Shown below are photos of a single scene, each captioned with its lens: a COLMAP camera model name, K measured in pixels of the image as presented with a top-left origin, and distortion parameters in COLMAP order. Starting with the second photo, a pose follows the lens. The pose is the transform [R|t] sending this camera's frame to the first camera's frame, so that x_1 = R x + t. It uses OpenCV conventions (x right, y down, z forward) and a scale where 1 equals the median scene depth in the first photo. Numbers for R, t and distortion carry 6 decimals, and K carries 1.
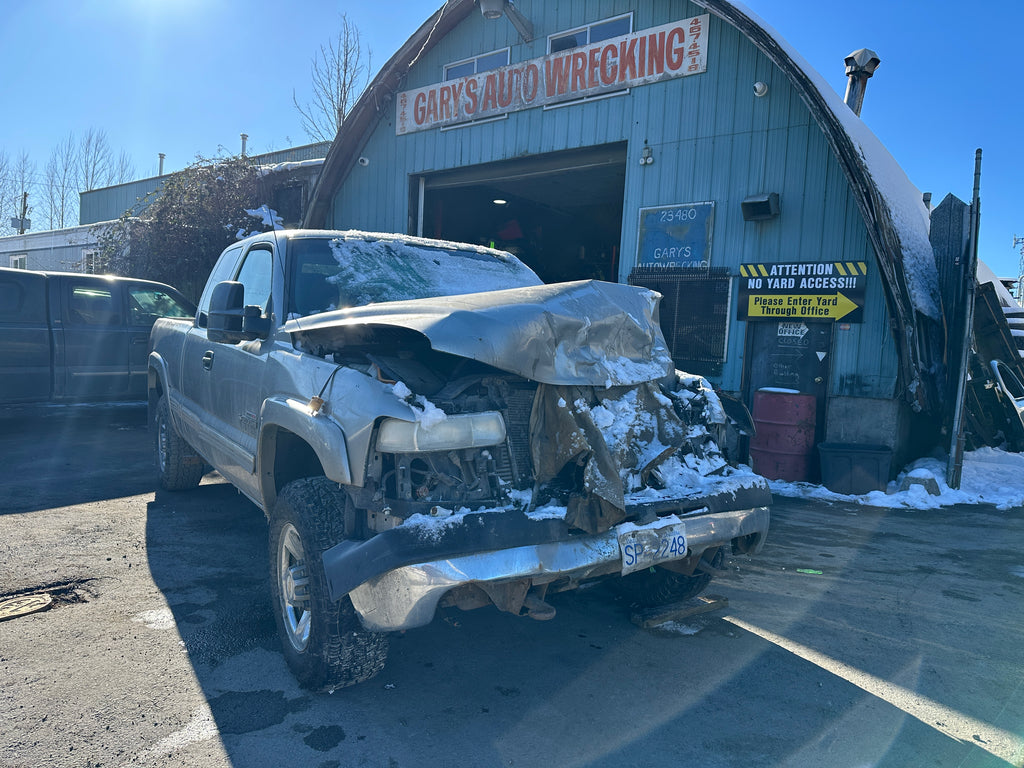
lens RADIAL K [[718.1, 0, 505.4], [0, 718.1, 381.0], [0, 0, 1]] dist [0.043709, -0.052849]
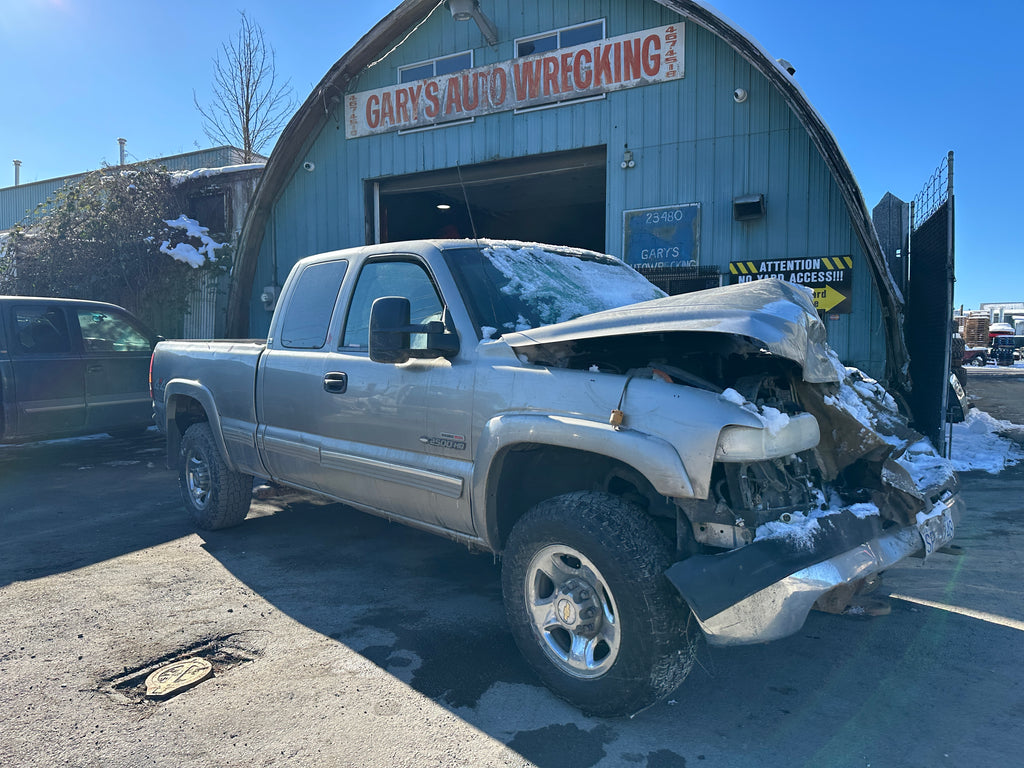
lens RADIAL K [[718.1, 0, 511.4], [0, 718.1, 386.6], [0, 0, 1]] dist [0.043709, -0.052849]
pose [[0.981107, -0.062421, 0.183119, -0.198337], [0.062218, 0.998039, 0.006857, -0.008870], [-0.183188, 0.004666, 0.983067, 0.029539]]
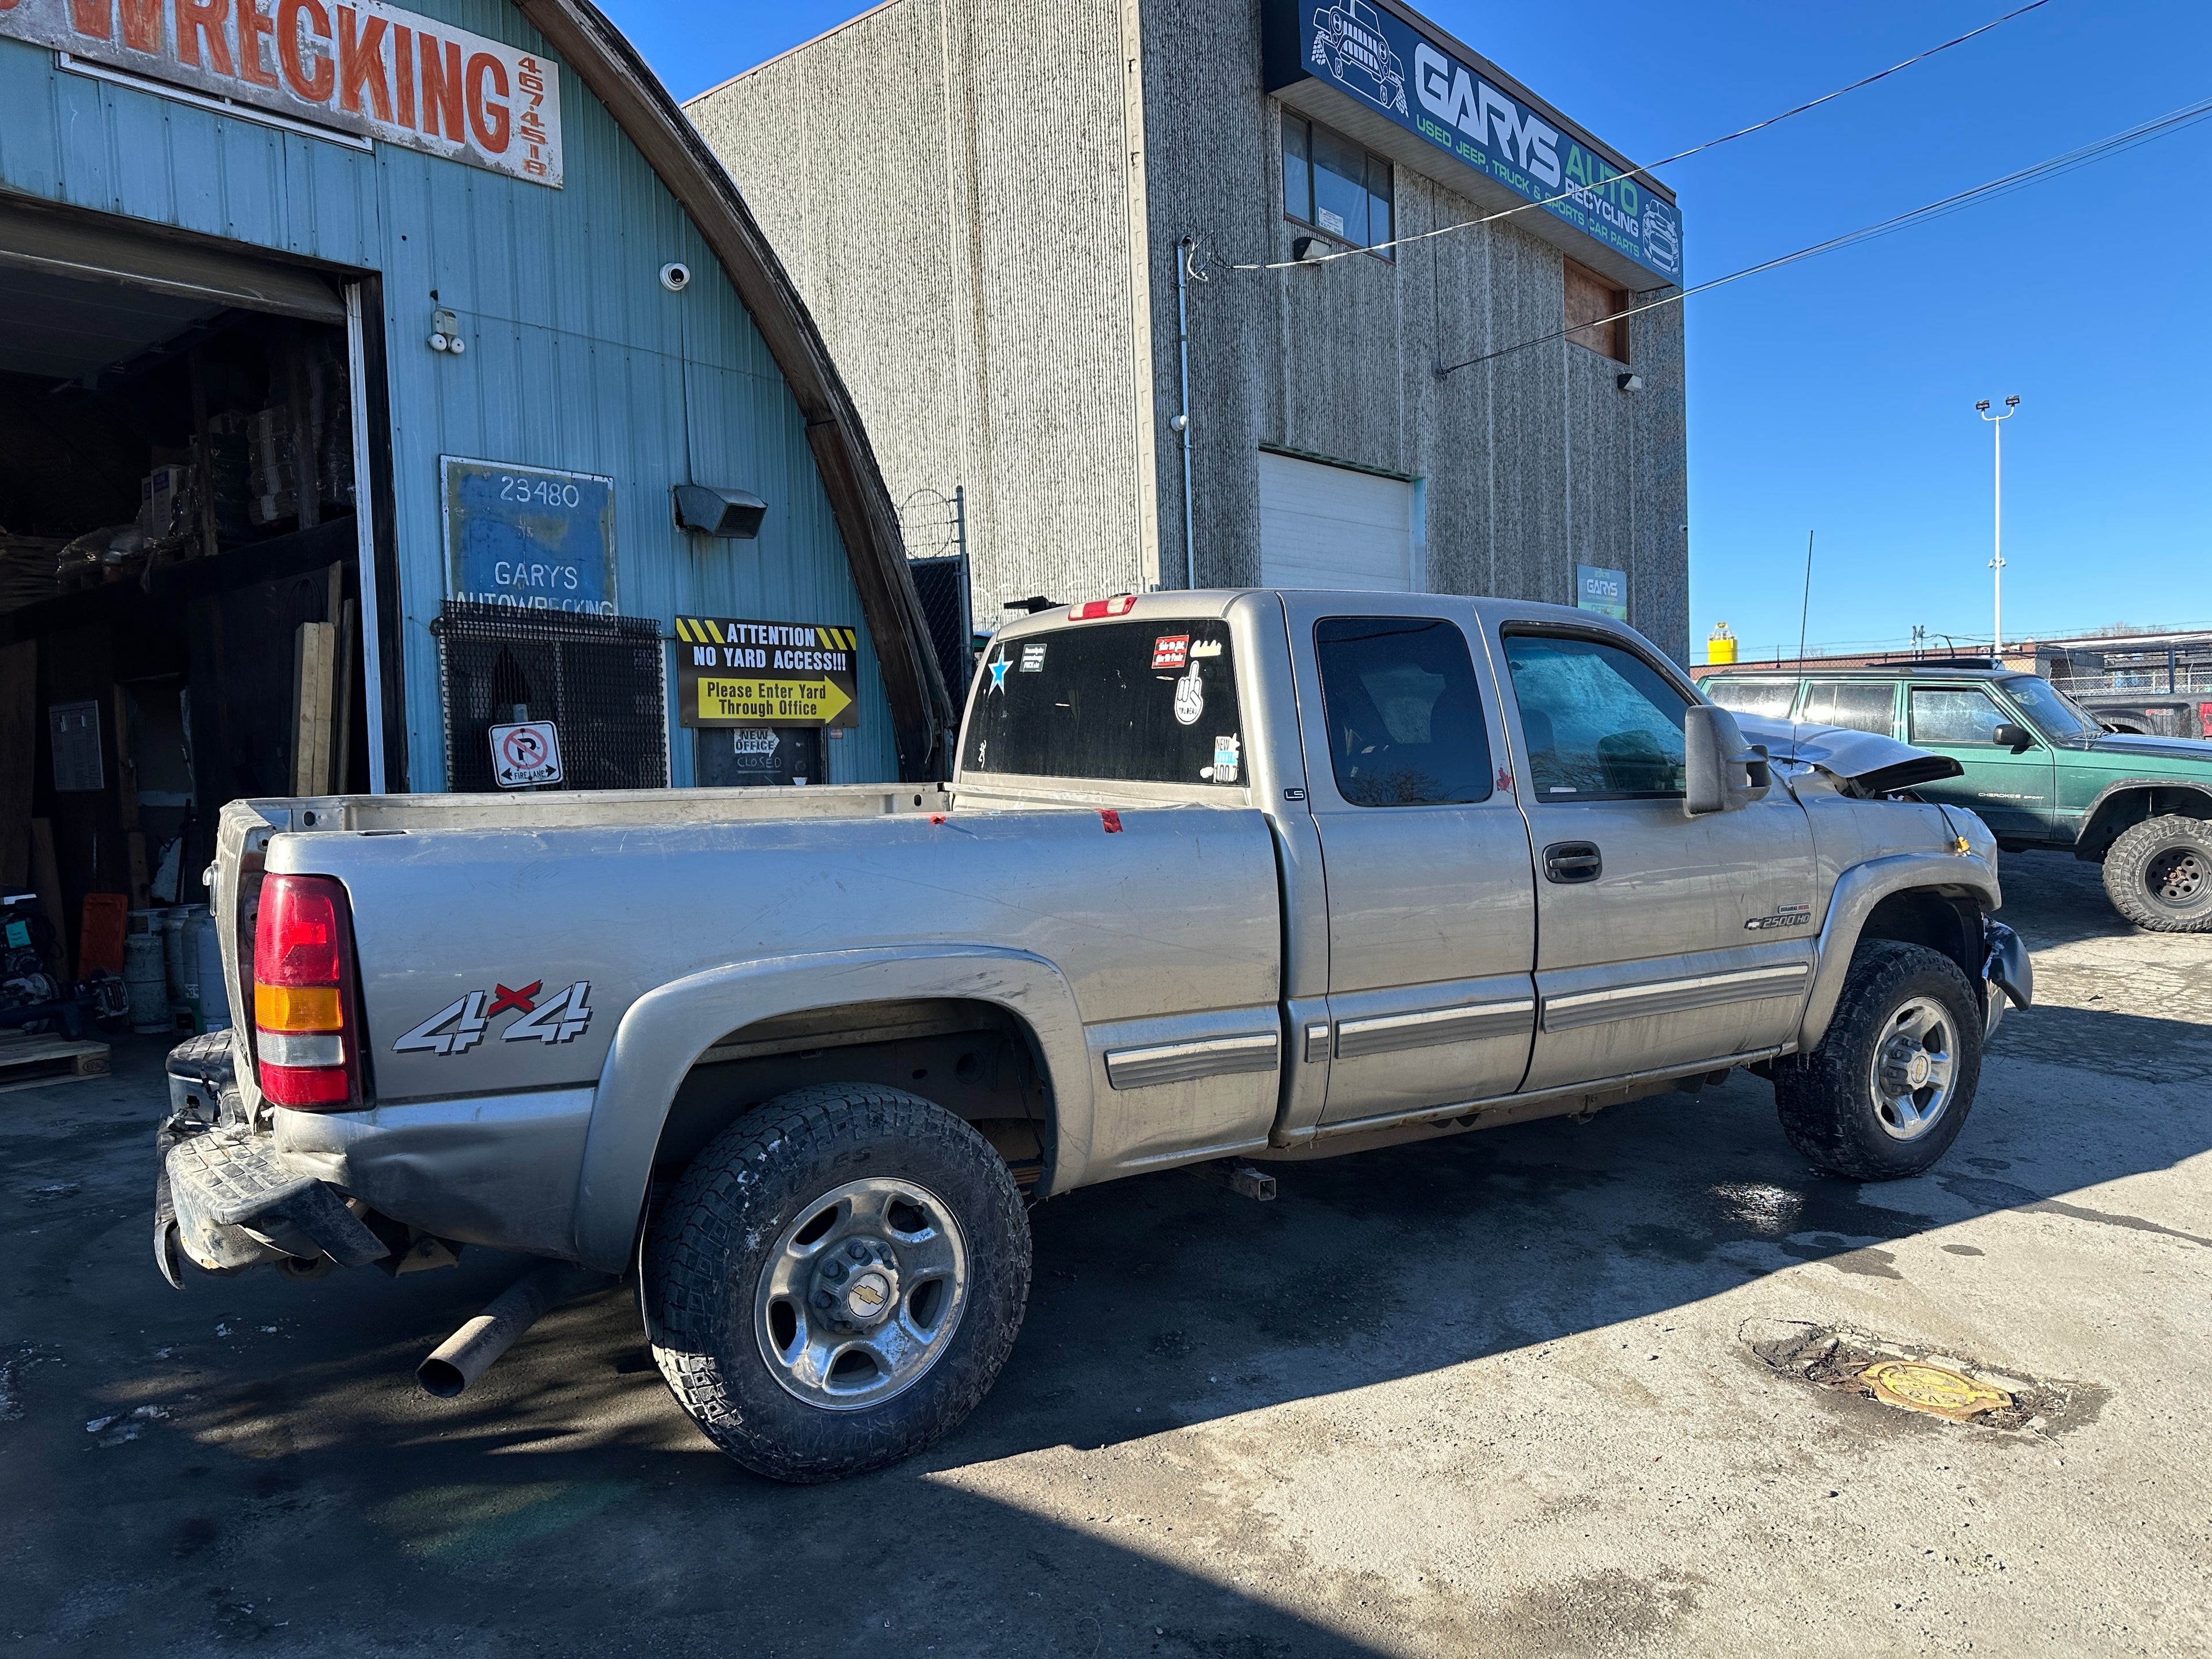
lens RADIAL K [[1551.2, 0, 1117.9], [0, 1551.2, 832.0], [0, 0, 1]] dist [0.043709, -0.052849]
pose [[0.020378, -0.102404, 0.994534, -0.805900], [0.086410, 0.991199, 0.100290, -0.099750], [-0.996051, 0.083894, 0.029048, 0.706693]]
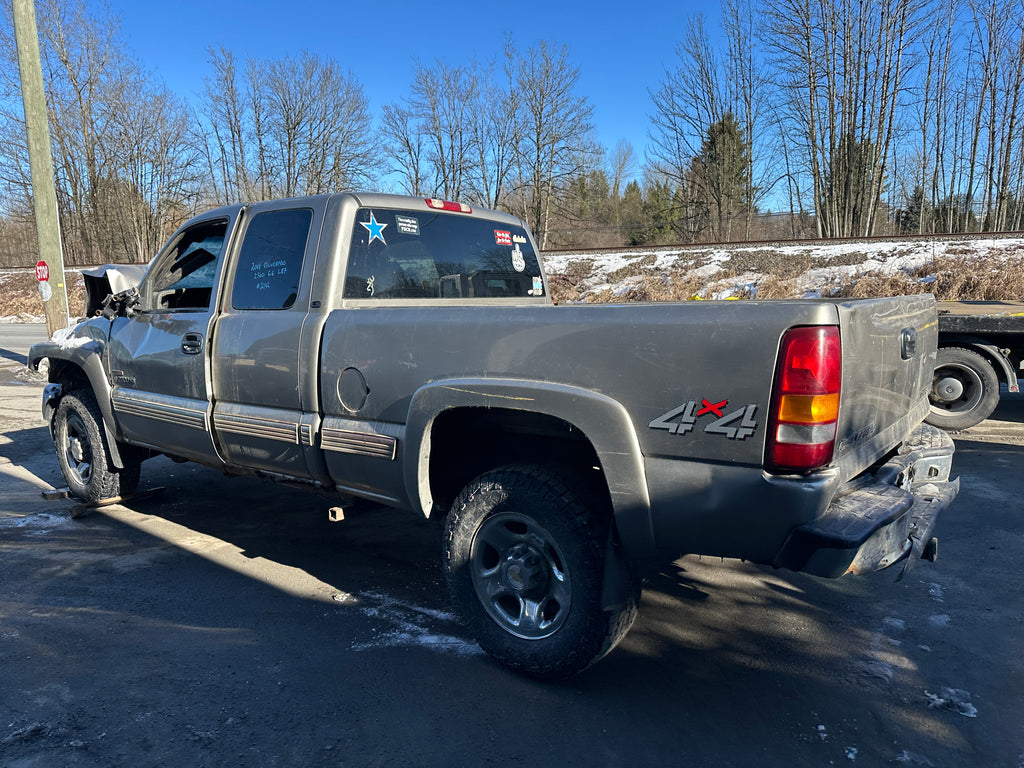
lens RADIAL K [[718.1, 0, 515.4], [0, 718.1, 379.3], [0, 0, 1]] dist [0.043709, -0.052849]
pose [[-0.940066, 0.017230, -0.340558, -0.036778], [-0.046351, 0.982996, 0.177681, -0.097466], [0.337828, 0.182817, -0.923282, 1.264945]]
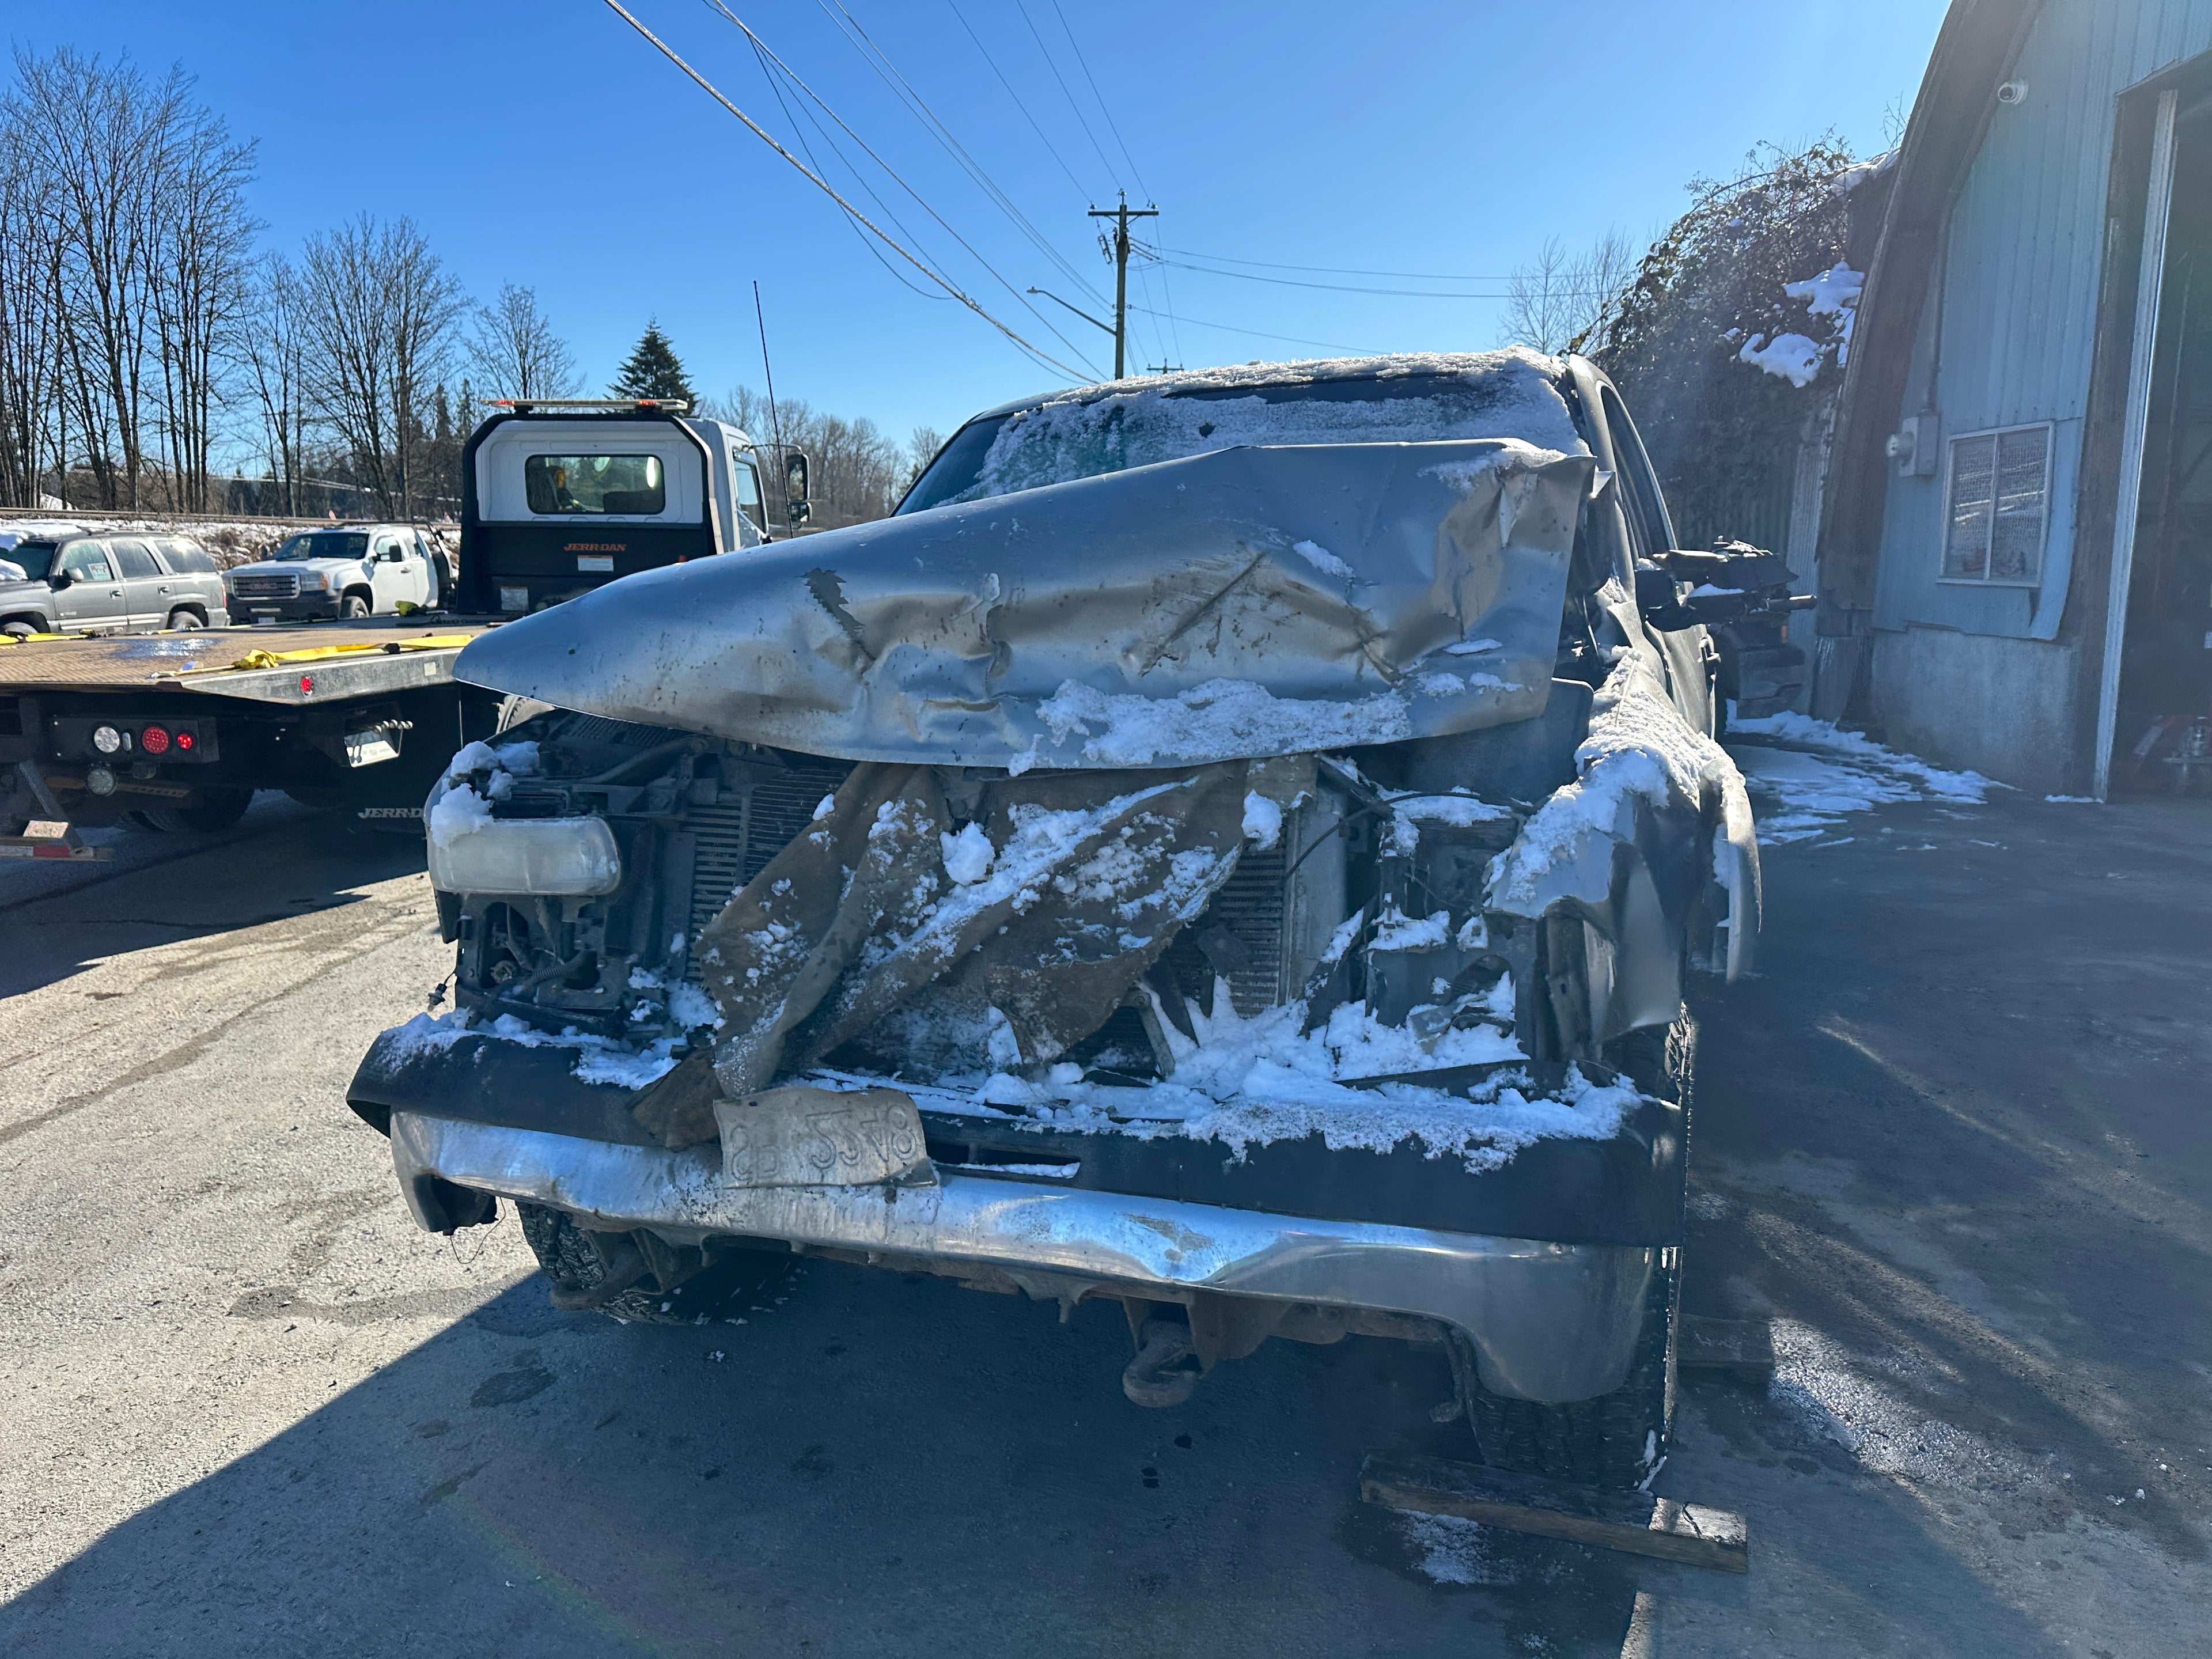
lens RADIAL K [[1551.2, 0, 1114.8], [0, 1551.2, 803.6], [0, 0, 1]] dist [0.043709, -0.052849]
pose [[0.589652, 0.070394, -0.804584, 0.312810], [-0.003853, 0.996428, 0.084355, -0.016230], [0.807649, -0.046640, 0.587817, 0.231379]]
